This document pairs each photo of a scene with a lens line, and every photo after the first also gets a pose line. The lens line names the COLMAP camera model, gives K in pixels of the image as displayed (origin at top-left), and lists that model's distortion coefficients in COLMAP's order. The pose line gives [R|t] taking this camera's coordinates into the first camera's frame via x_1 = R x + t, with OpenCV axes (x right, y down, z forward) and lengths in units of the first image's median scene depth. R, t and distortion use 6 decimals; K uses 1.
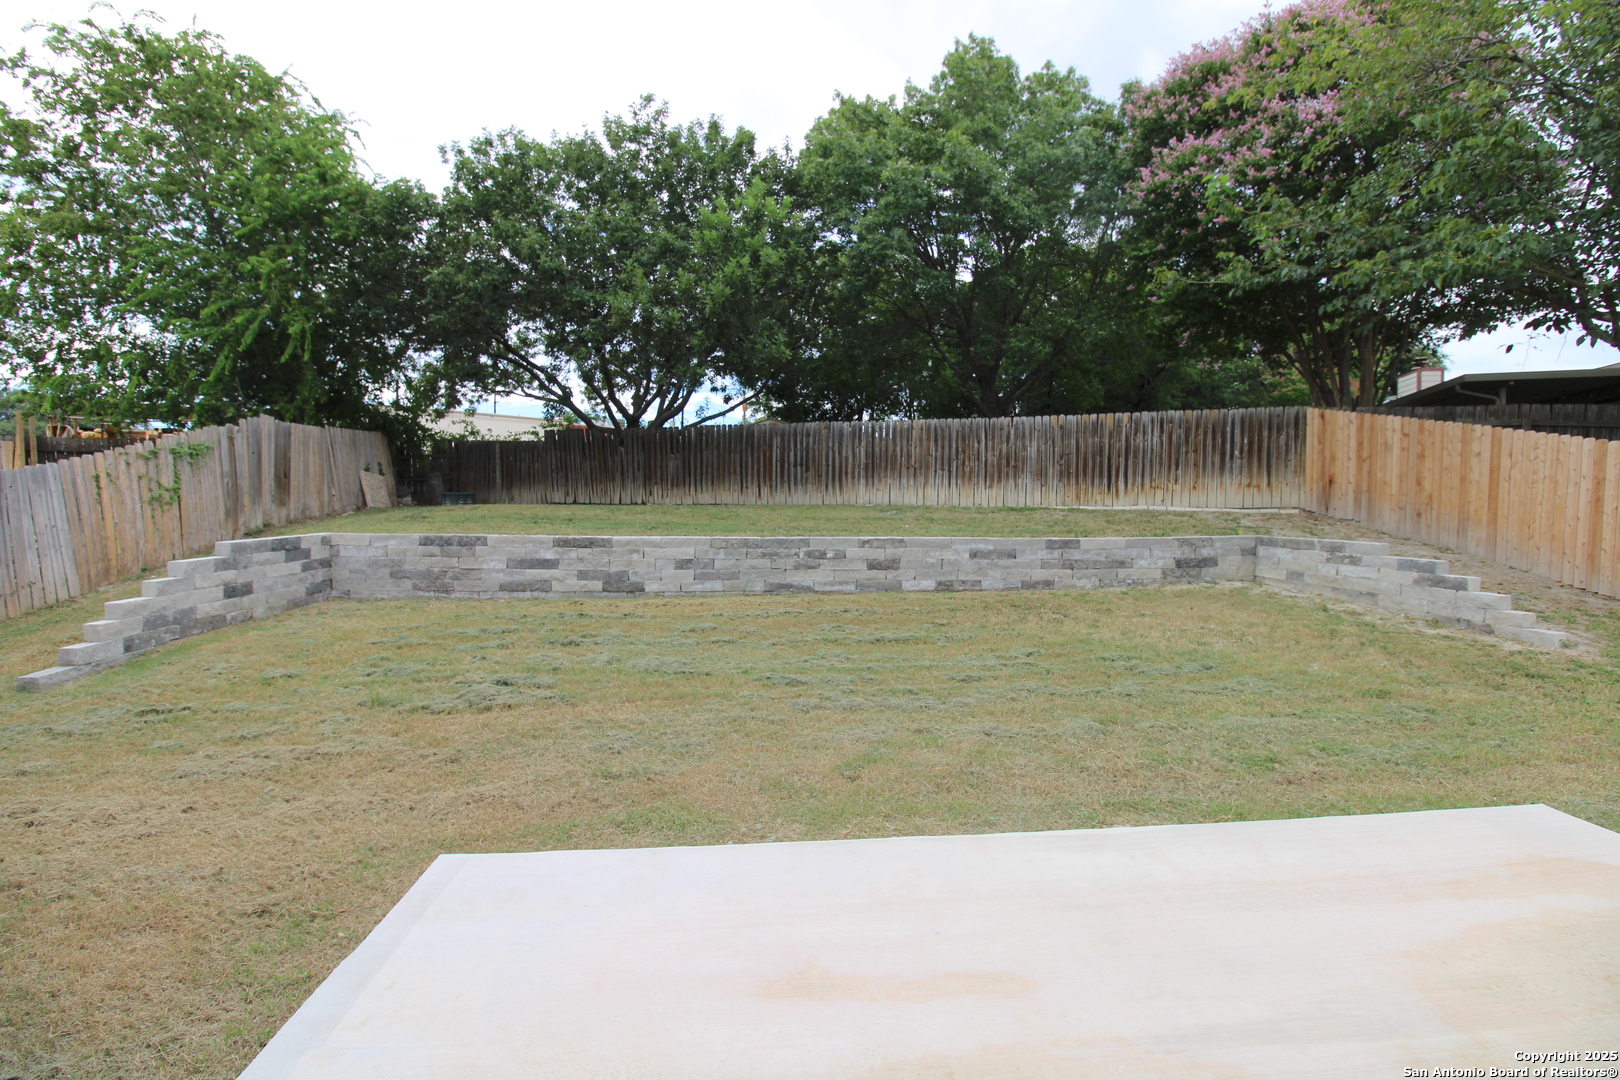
lens RADIAL K [[751.1, 0, 811.6], [0, 751.1, 532.2], [0, 0, 1]] dist [0.003364, -0.000760]
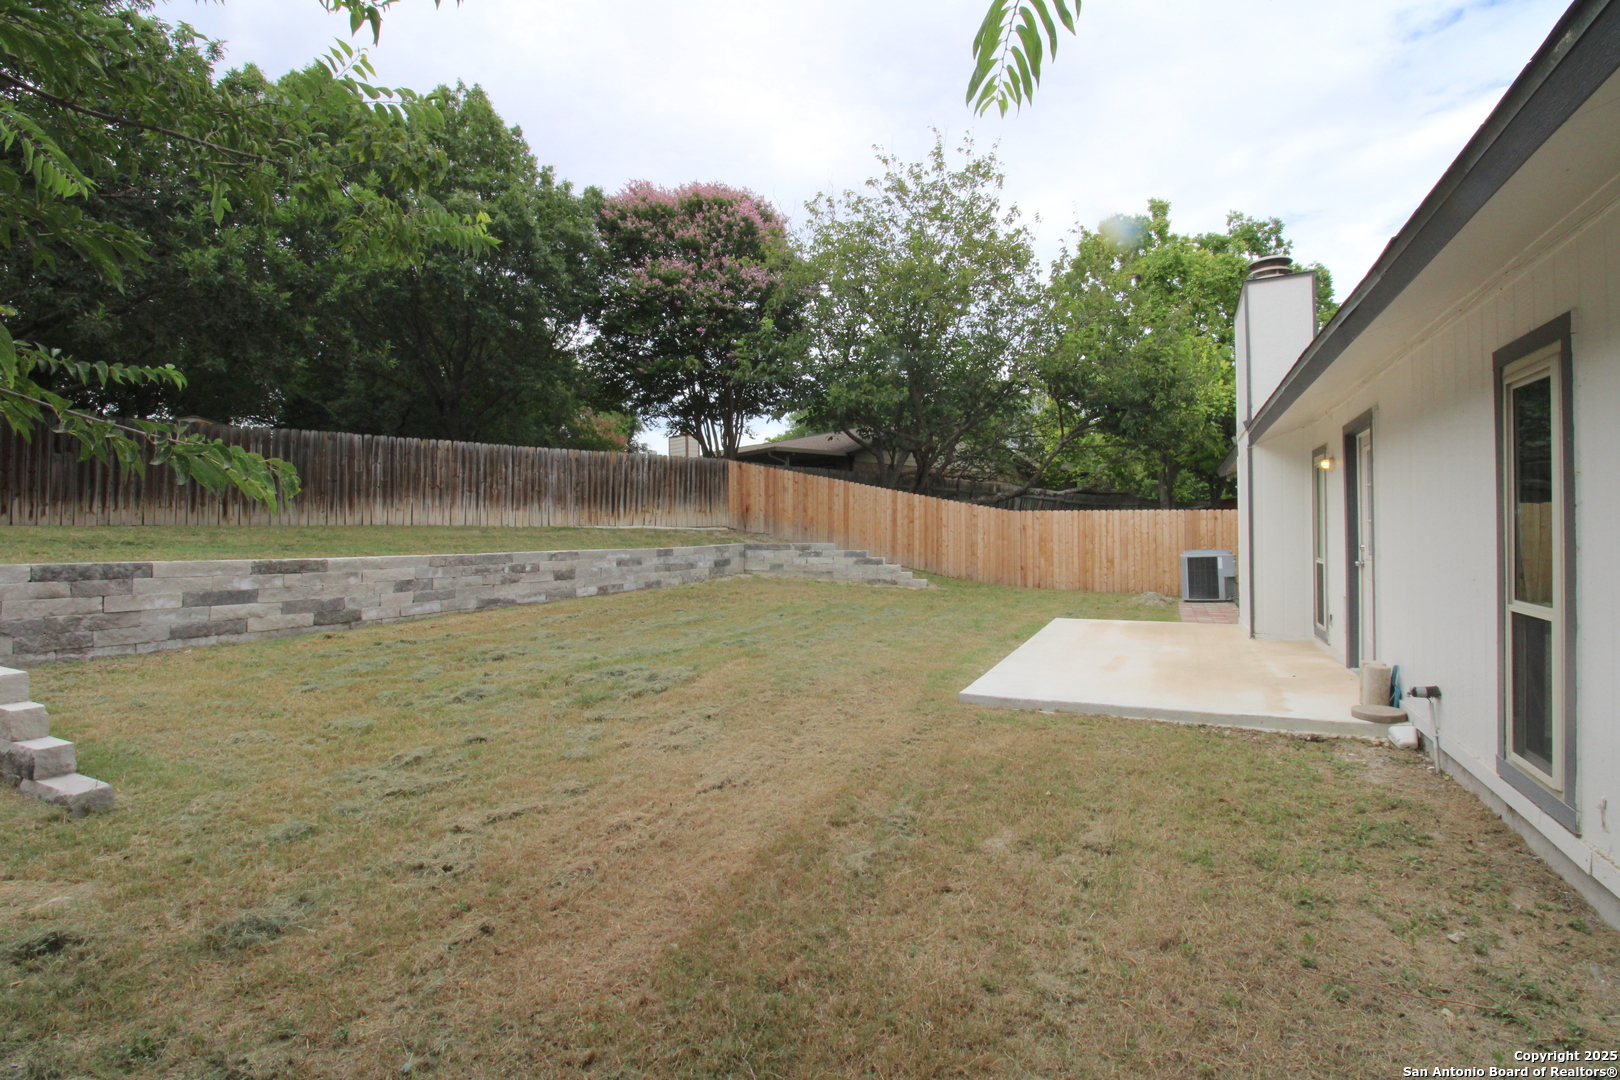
lens RADIAL K [[751.1, 0, 815.6], [0, 751.1, 534.6], [0, 0, 1]] dist [0.003364, -0.000760]
pose [[0.517581, -0.010923, 0.855564, -0.671849], [0.041856, 0.999045, -0.012566, 0.012573], [-0.854610, 0.042314, 0.517544, 0.096024]]
